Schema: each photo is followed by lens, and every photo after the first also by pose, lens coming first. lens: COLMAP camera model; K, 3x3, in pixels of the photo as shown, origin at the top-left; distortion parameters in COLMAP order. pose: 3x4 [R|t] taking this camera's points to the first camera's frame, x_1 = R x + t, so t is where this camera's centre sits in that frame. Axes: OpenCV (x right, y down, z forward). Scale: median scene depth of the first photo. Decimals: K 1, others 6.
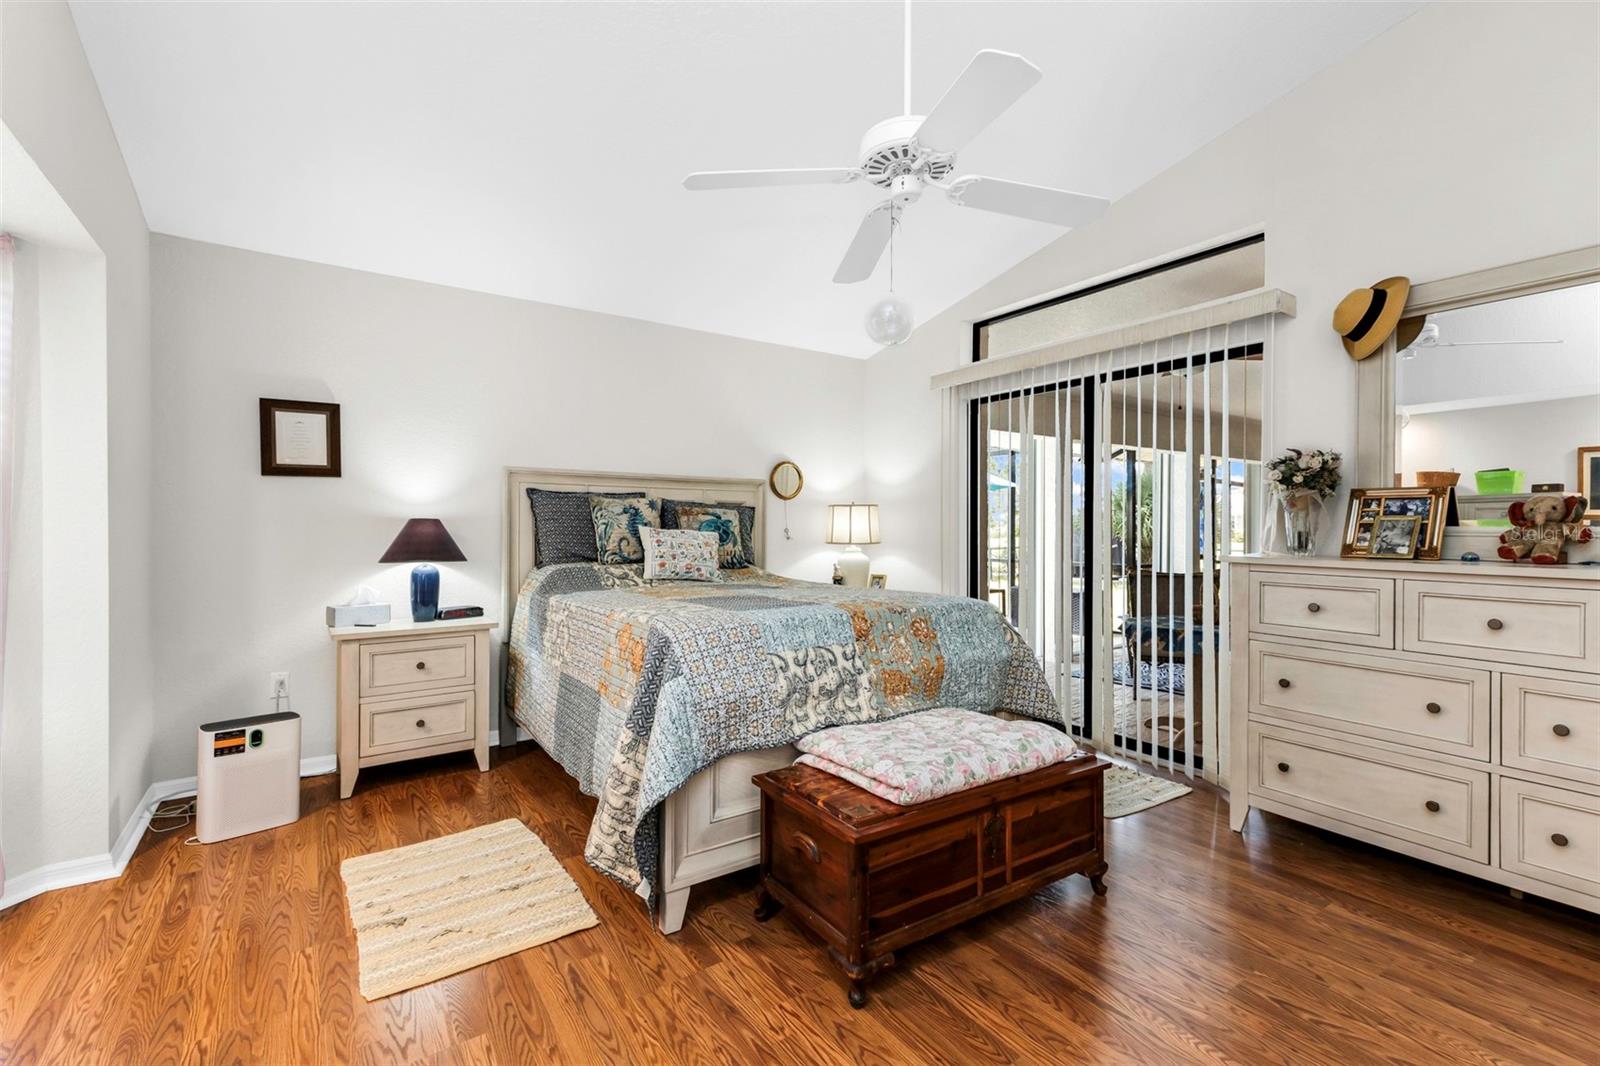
lens RADIAL K [[717.0, 0, 804.8], [0, 717.0, 525.6], [0, 0, 1]] dist [0.024150, 0.000550]
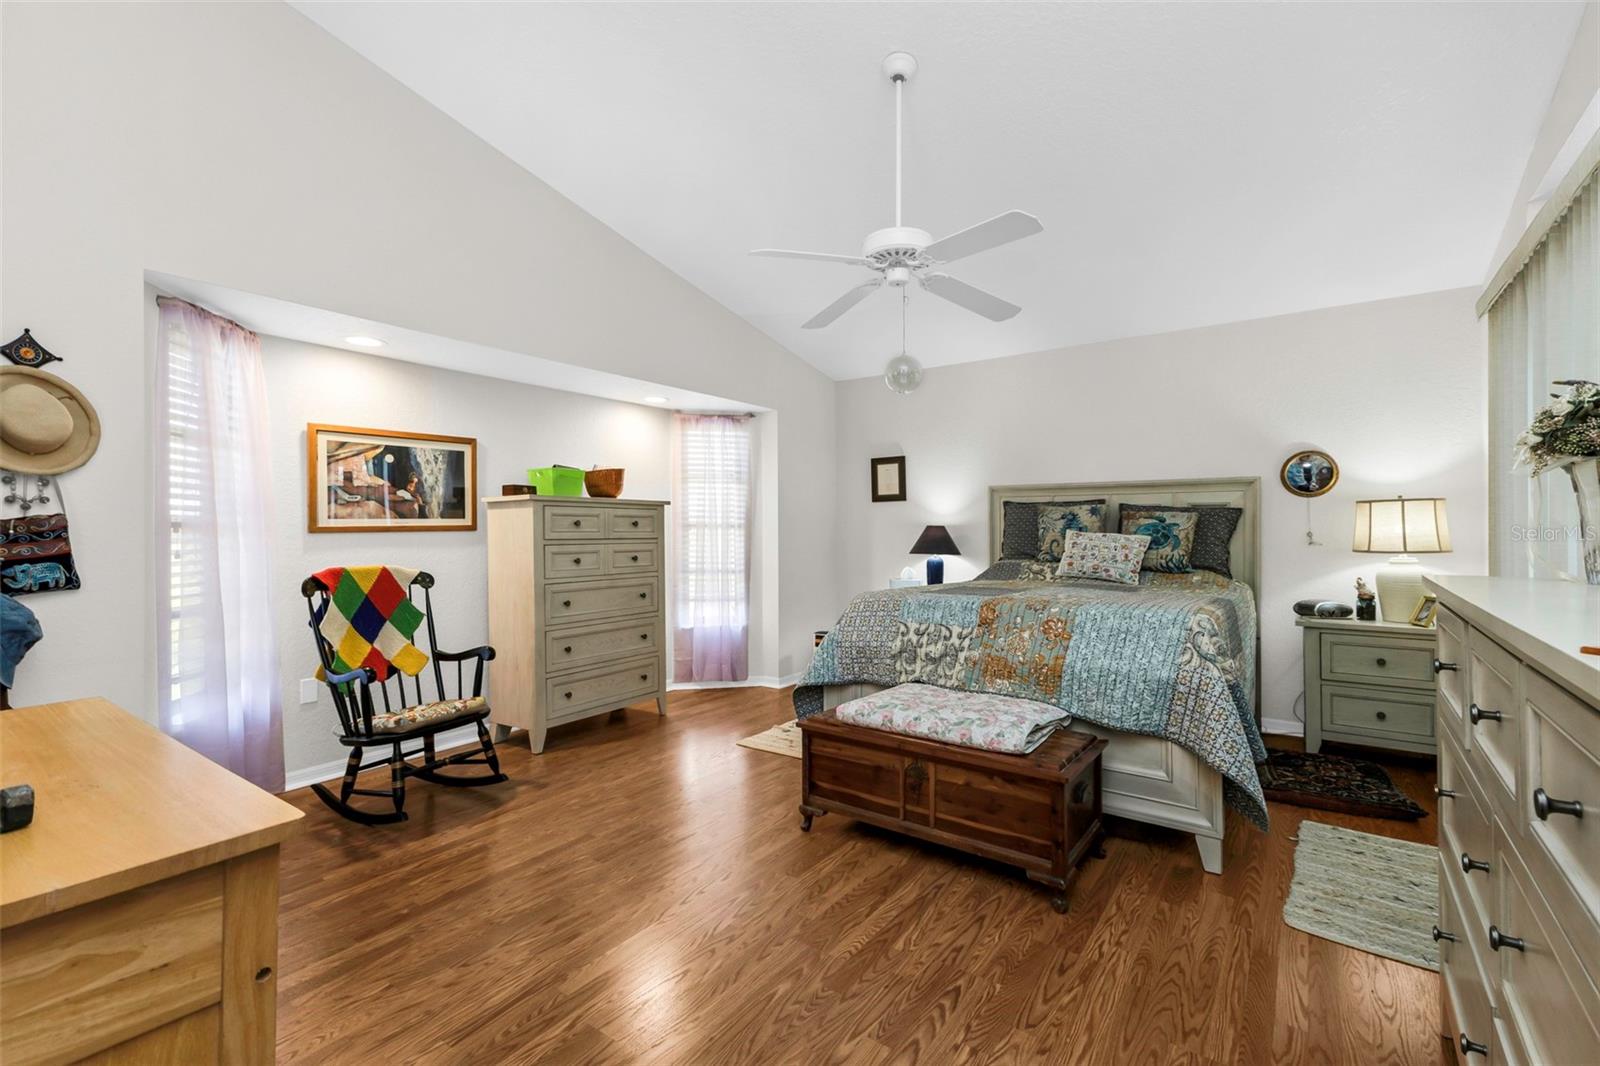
lens RADIAL K [[717.0, 0, 804.8], [0, 717.0, 525.6], [0, 0, 1]] dist [0.024150, 0.000550]
pose [[0.340357, -0.007376, -0.940267, 0.820787], [0.003962, 0.999972, -0.006410, -0.000674], [0.940288, -0.001543, 0.340376, 0.238887]]
